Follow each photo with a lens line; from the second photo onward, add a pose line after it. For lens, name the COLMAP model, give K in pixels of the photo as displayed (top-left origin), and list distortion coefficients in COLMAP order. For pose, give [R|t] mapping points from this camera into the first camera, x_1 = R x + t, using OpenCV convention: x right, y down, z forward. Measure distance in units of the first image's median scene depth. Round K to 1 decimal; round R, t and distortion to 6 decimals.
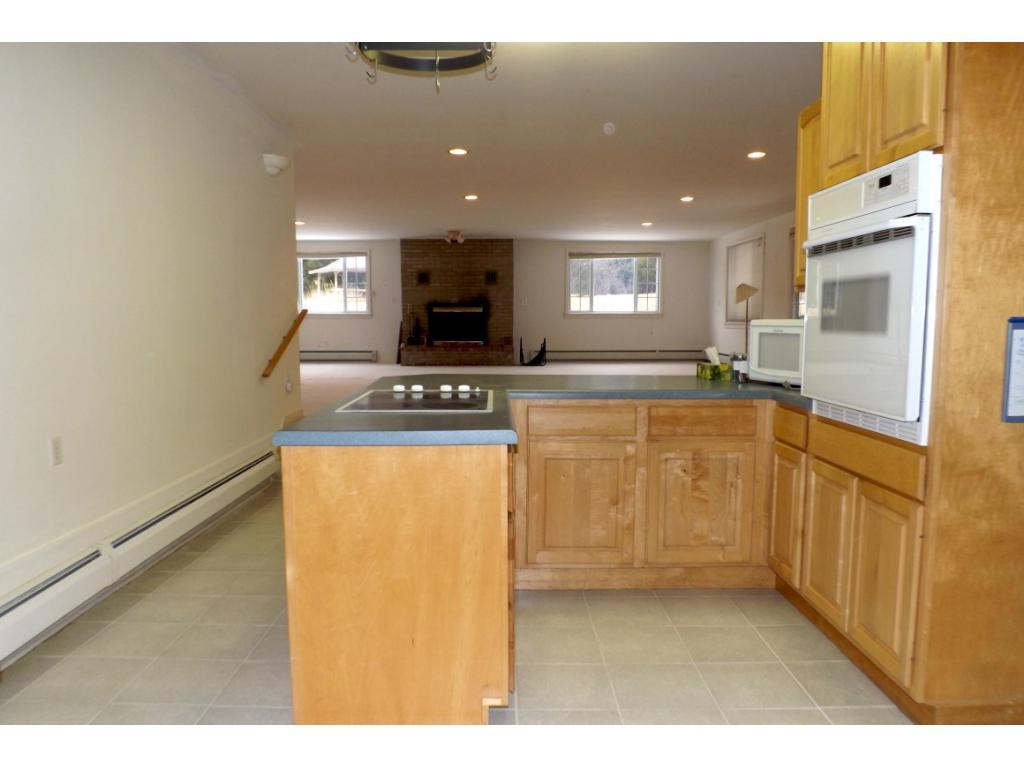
lens RADIAL K [[755.6, 0, 502.7], [0, 755.6, 389.5], [0, 0, 1]] dist [-0.059622, 0.055392]
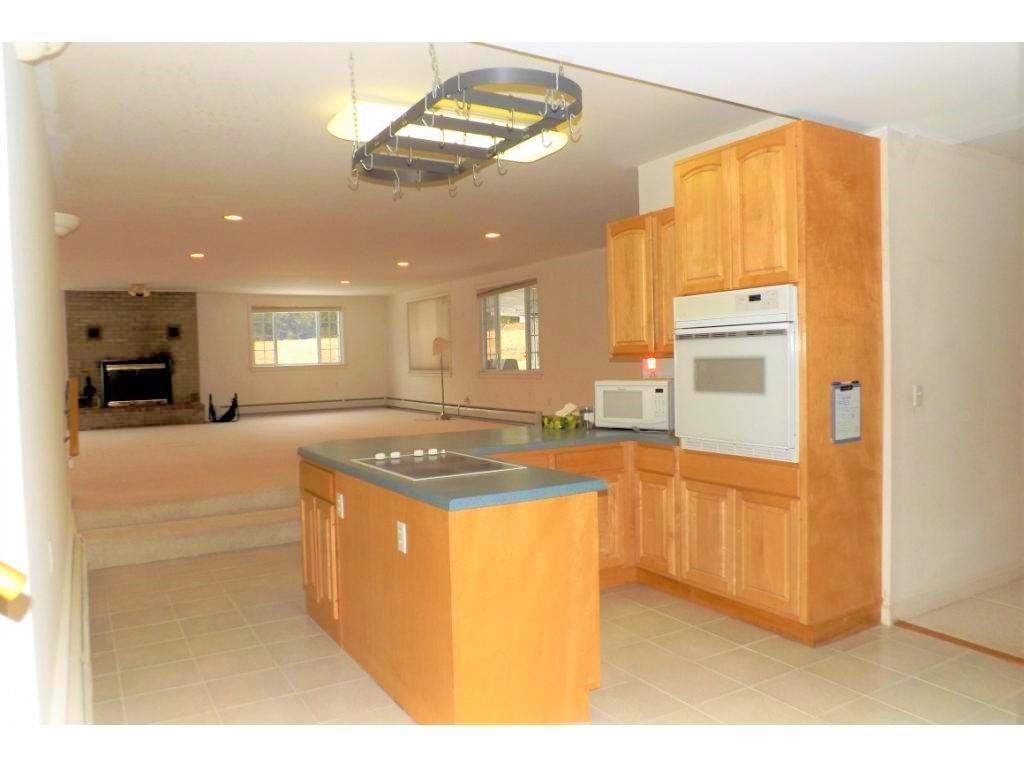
lens RADIAL K [[755.6, 0, 502.7], [0, 755.6, 389.5], [0, 0, 1]] dist [-0.059622, 0.055392]
pose [[0.871544, -0.042476, 0.488474, -0.118629], [0.070701, 0.996716, -0.039475, -0.009867], [-0.485193, 0.068940, 0.871685, -0.018142]]
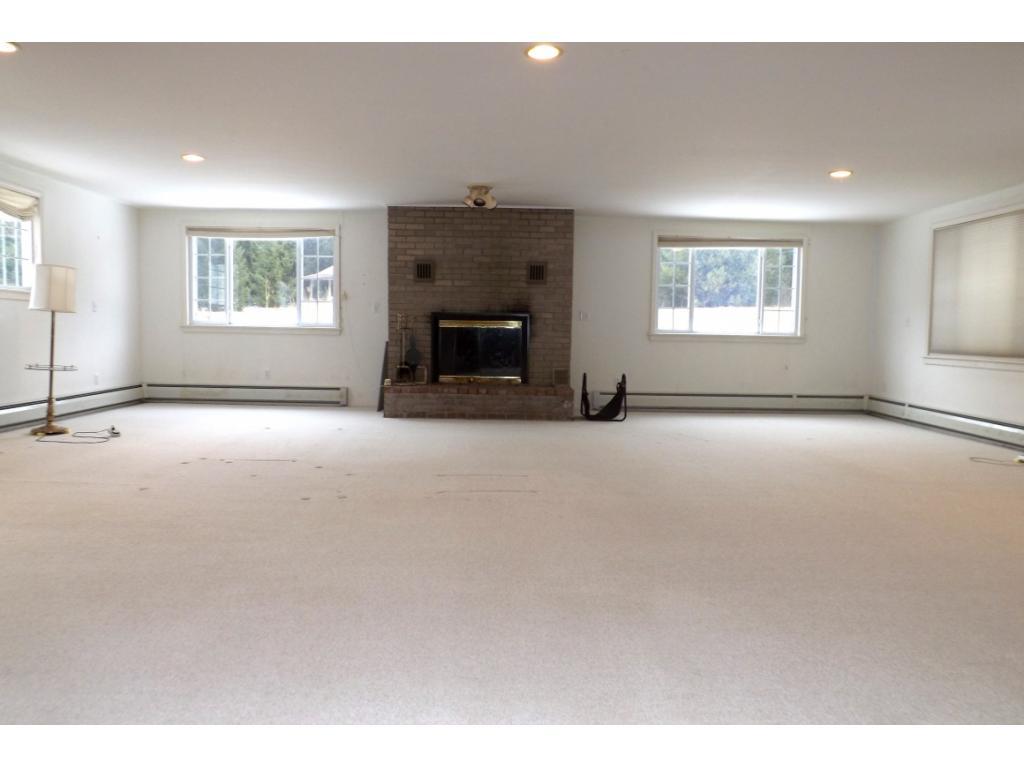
lens RADIAL K [[755.6, 0, 502.7], [0, 755.6, 389.5], [0, 0, 1]] dist [-0.059622, 0.055392]
pose [[0.999815, 0.019222, -0.001158, -0.040228], [-0.019239, 0.999661, -0.017538, -0.043861], [0.000820, 0.017557, 0.999846, 0.399717]]
